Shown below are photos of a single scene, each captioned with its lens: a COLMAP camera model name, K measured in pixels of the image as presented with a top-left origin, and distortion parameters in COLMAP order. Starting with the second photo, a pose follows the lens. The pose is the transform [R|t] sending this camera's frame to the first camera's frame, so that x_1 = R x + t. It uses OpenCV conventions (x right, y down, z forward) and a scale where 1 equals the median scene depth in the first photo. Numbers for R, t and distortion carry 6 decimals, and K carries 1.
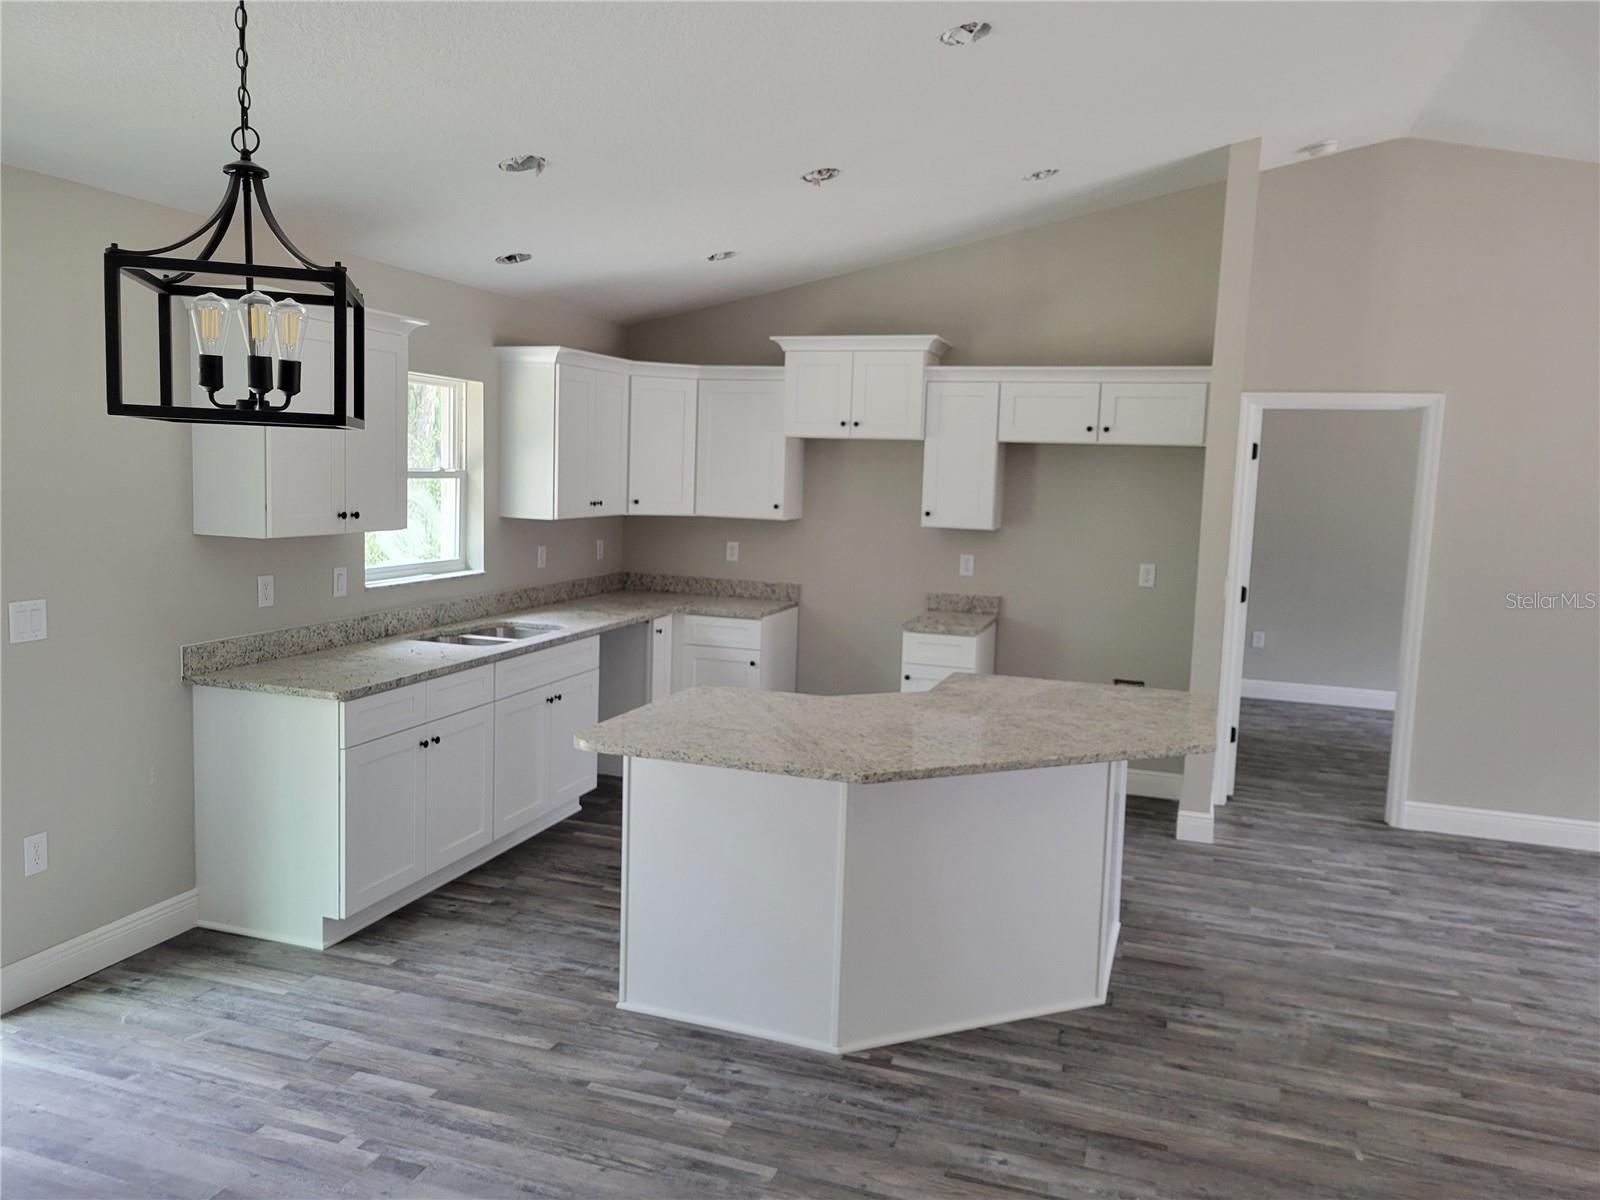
lens RADIAL K [[1231.6, 0, 785.6], [0, 1231.6, 576.3], [0, 0, 1]] dist [0.066299, -0.052767]
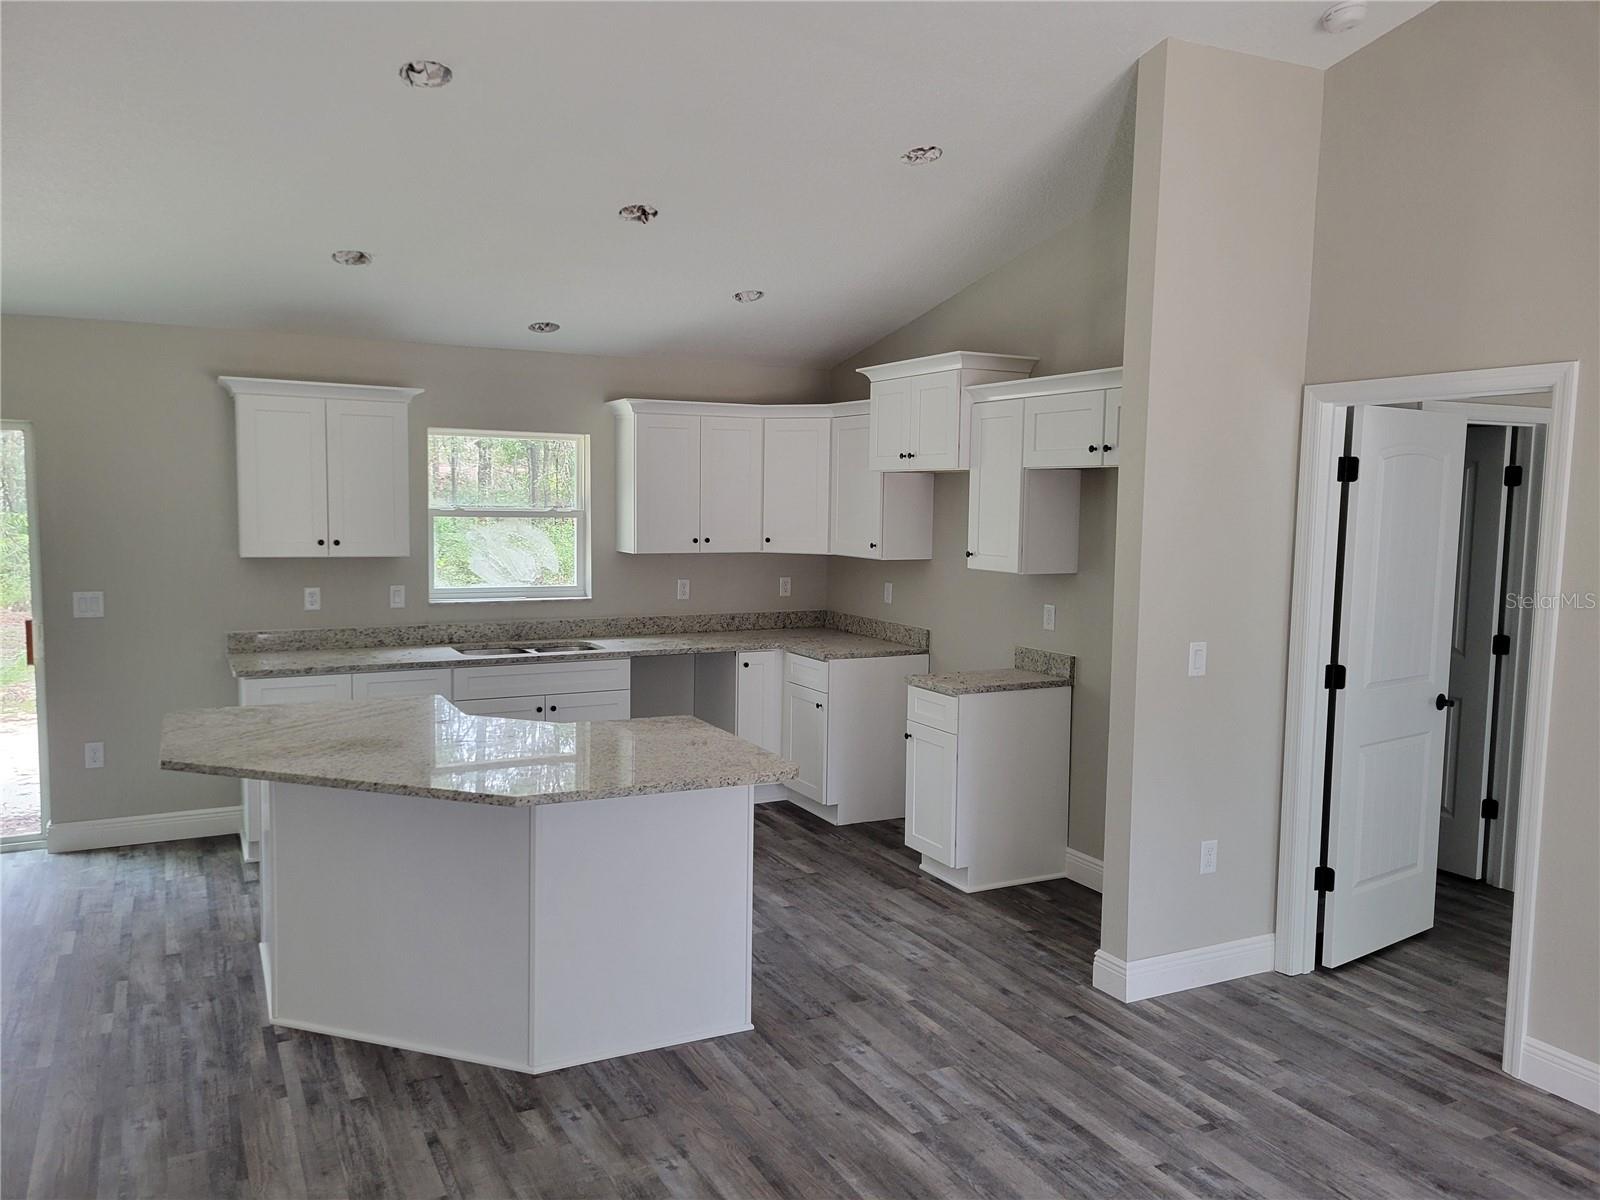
lens RADIAL K [[1231.6, 0, 776.3], [0, 1231.6, 587.8], [0, 0, 1]] dist [0.066299, -0.052767]
pose [[0.703569, 0.031345, -0.709935, 0.905752], [-0.056498, 0.998332, -0.011913, -0.012460], [0.708377, 0.048492, 0.704166, 0.410696]]
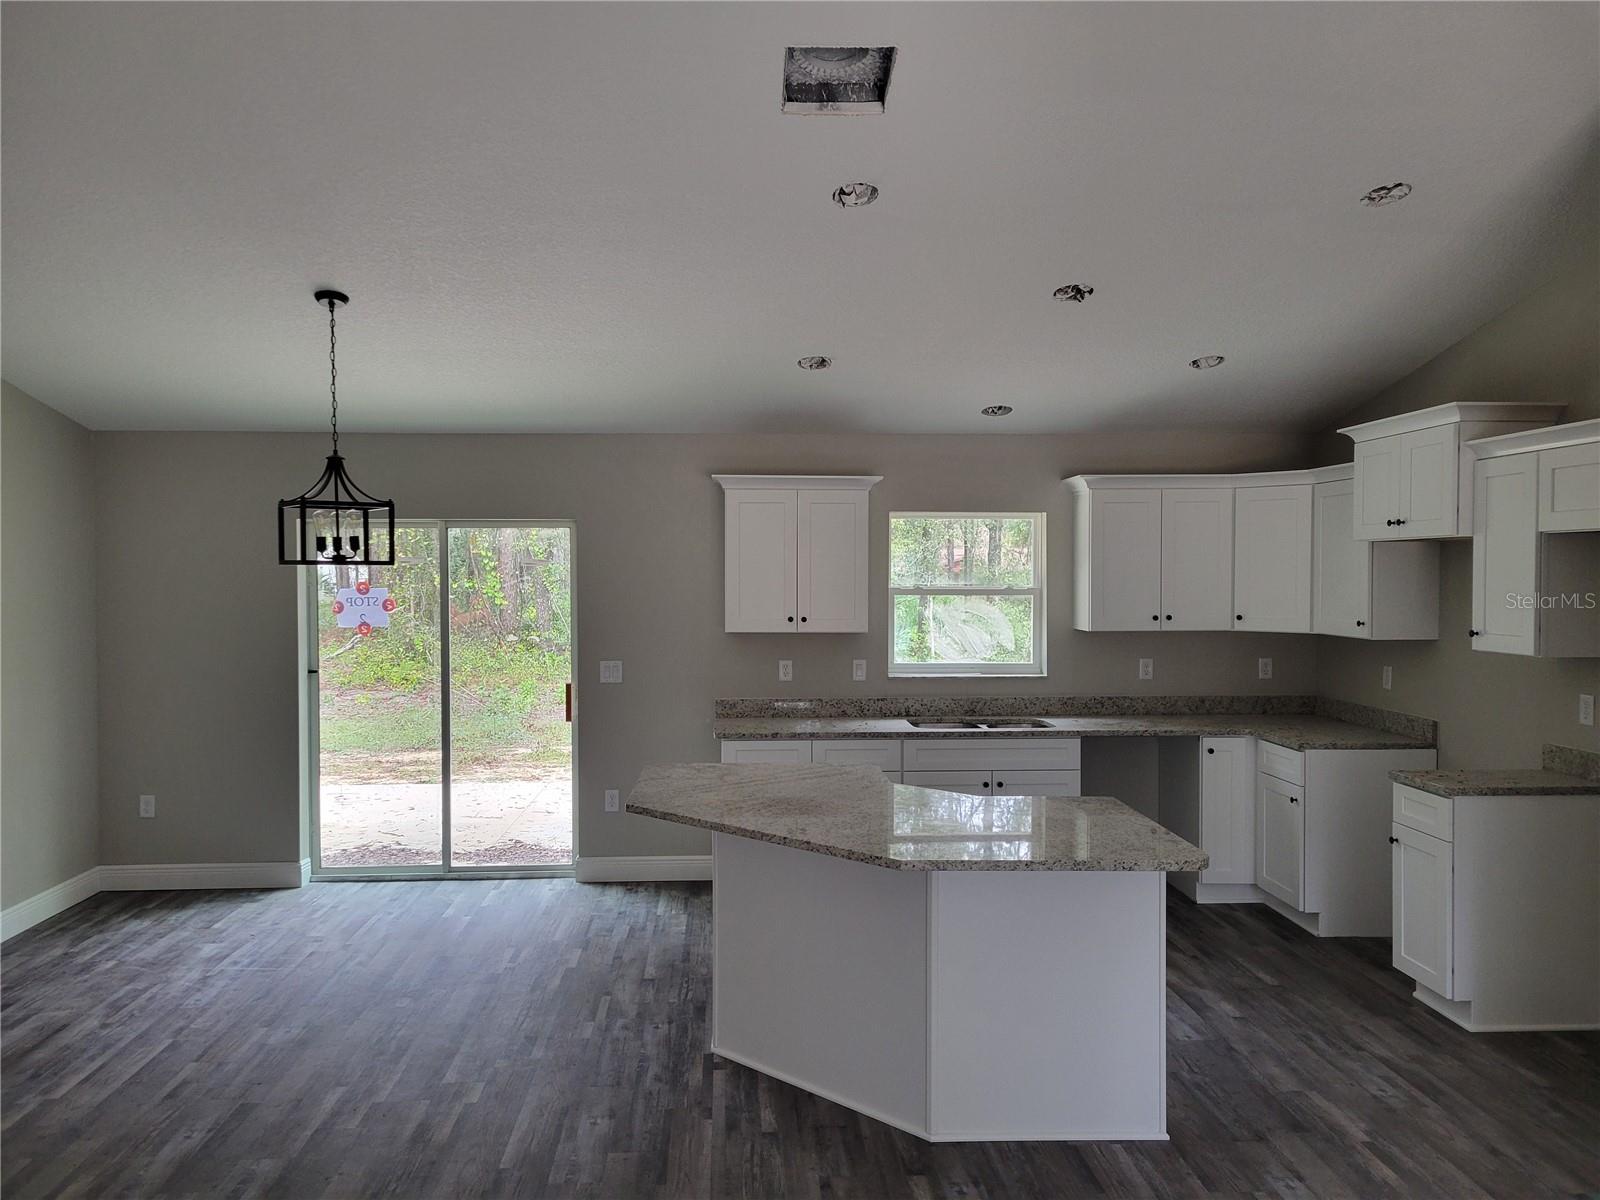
lens RADIAL K [[1231.6, 0, 757.6], [0, 1231.6, 584.9], [0, 0, 1]] dist [0.066299, -0.052767]
pose [[0.339663, -0.022529, -0.940277, 0.973158], [-0.073536, 0.996017, -0.050428, -0.013477], [0.937668, 0.086273, 0.336653, 0.468870]]
